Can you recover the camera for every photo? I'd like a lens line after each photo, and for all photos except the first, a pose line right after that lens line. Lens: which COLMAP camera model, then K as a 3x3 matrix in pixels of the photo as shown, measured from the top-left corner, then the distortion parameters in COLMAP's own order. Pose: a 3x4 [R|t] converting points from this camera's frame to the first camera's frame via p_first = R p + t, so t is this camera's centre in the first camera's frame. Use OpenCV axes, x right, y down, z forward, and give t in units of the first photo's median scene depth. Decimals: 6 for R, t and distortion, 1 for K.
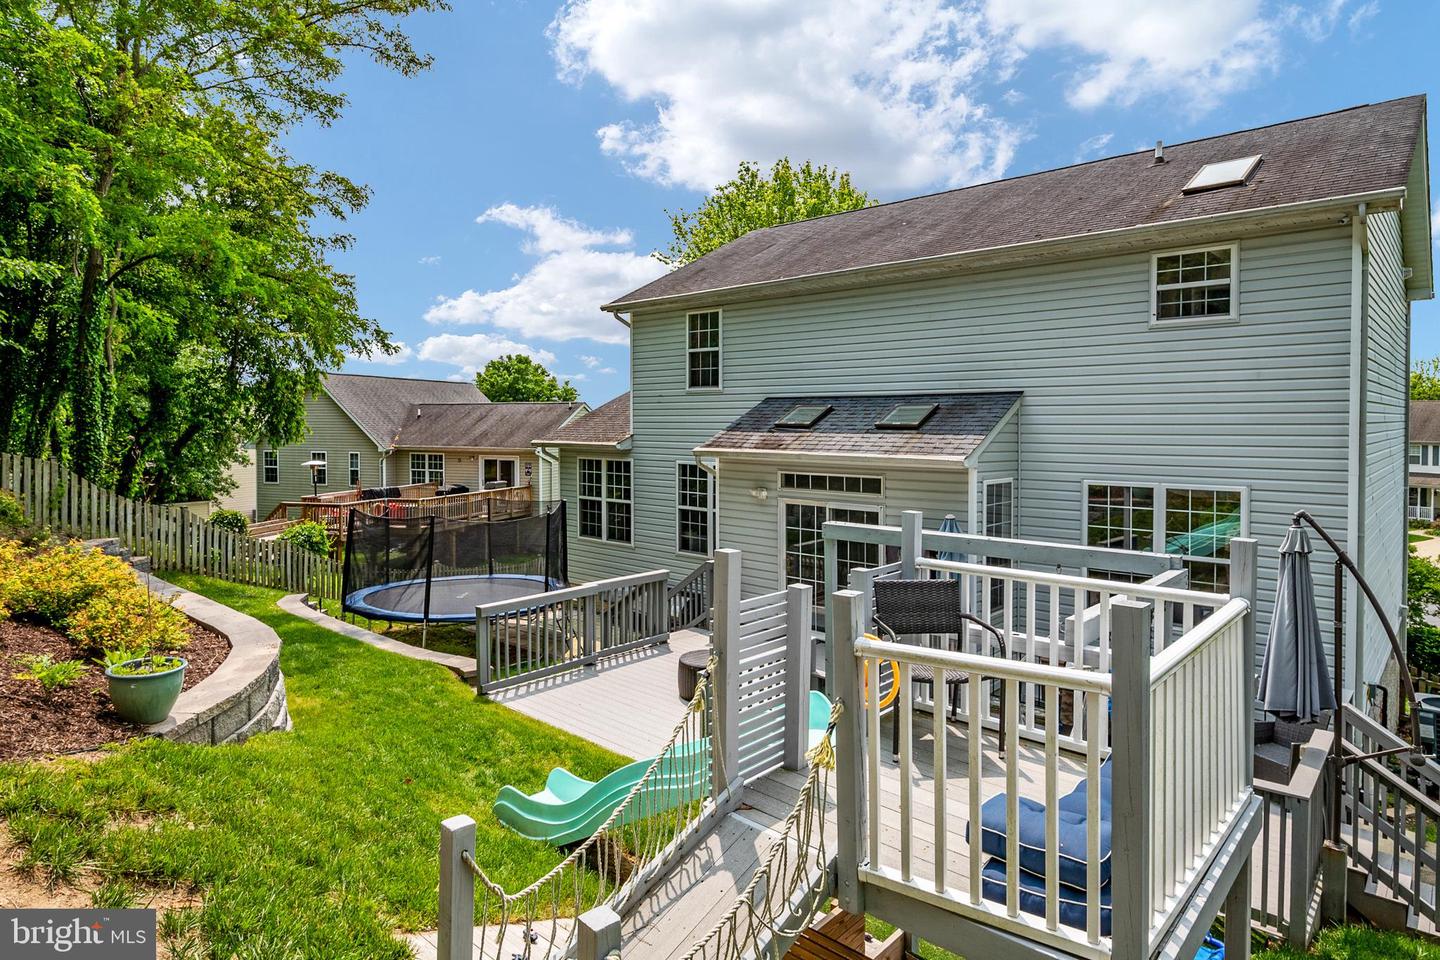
lens RADIAL K [[819.0, 0, 720.9], [0, 819.0, 432.2], [0, 0, 1]] dist [0.004955, 0.001855]
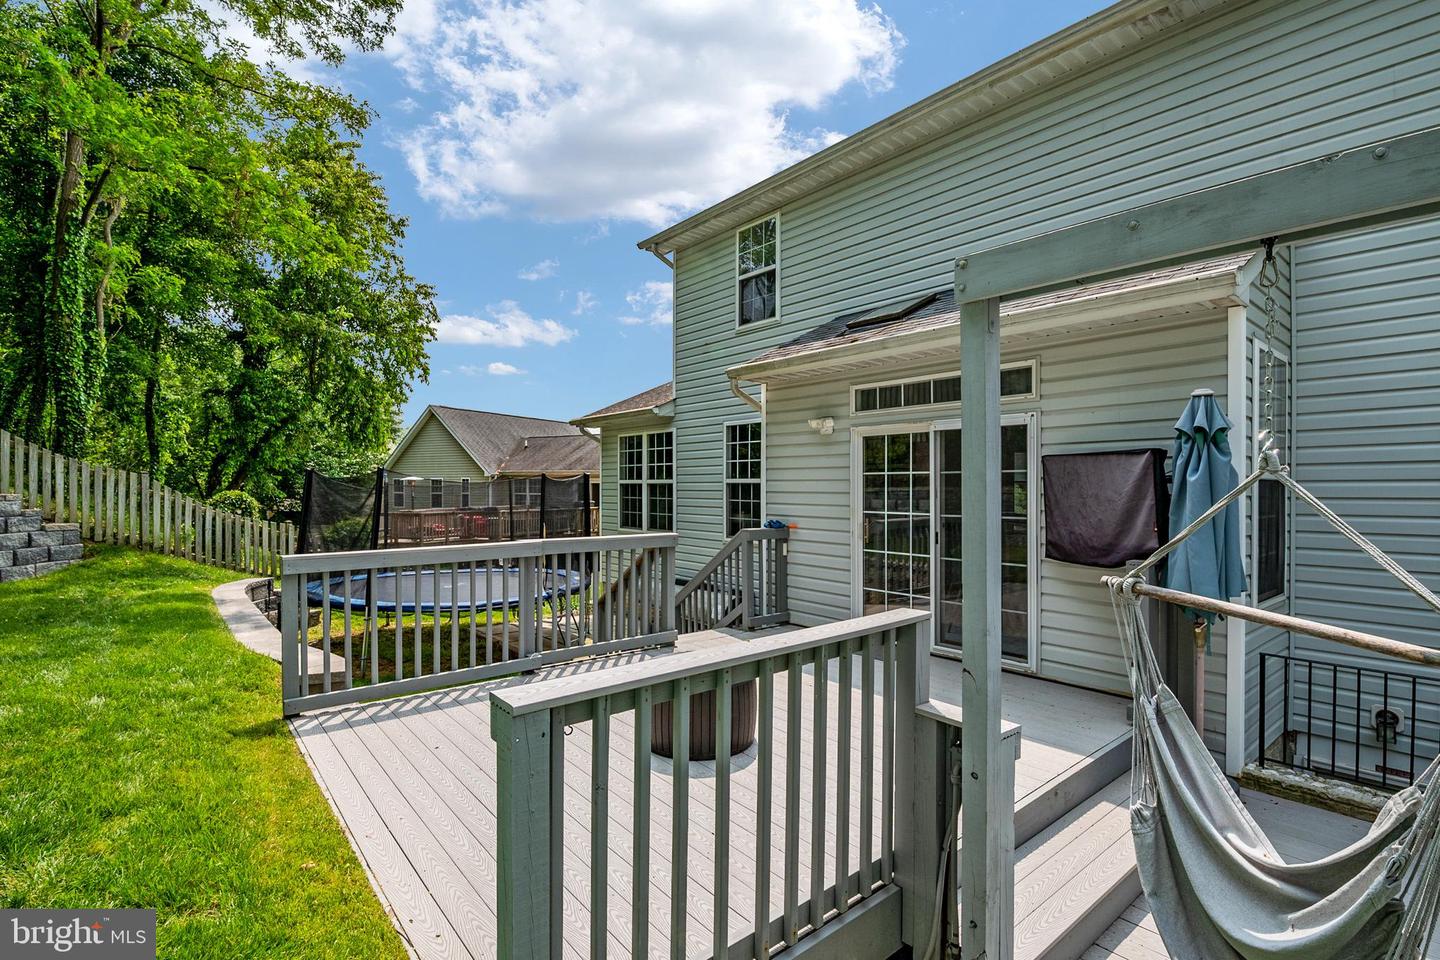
lens RADIAL K [[682.6, 0, 720.0], [0, 682.6, 480.0], [0, 0, 1]] dist [-0.001660, -0.000533]
pose [[0.989773, -0.001032, -0.142648, 0.034979], [-0.001872, 0.999794, -0.020223, 0.103916], [0.142640, 0.020283, 0.989567, 0.358404]]
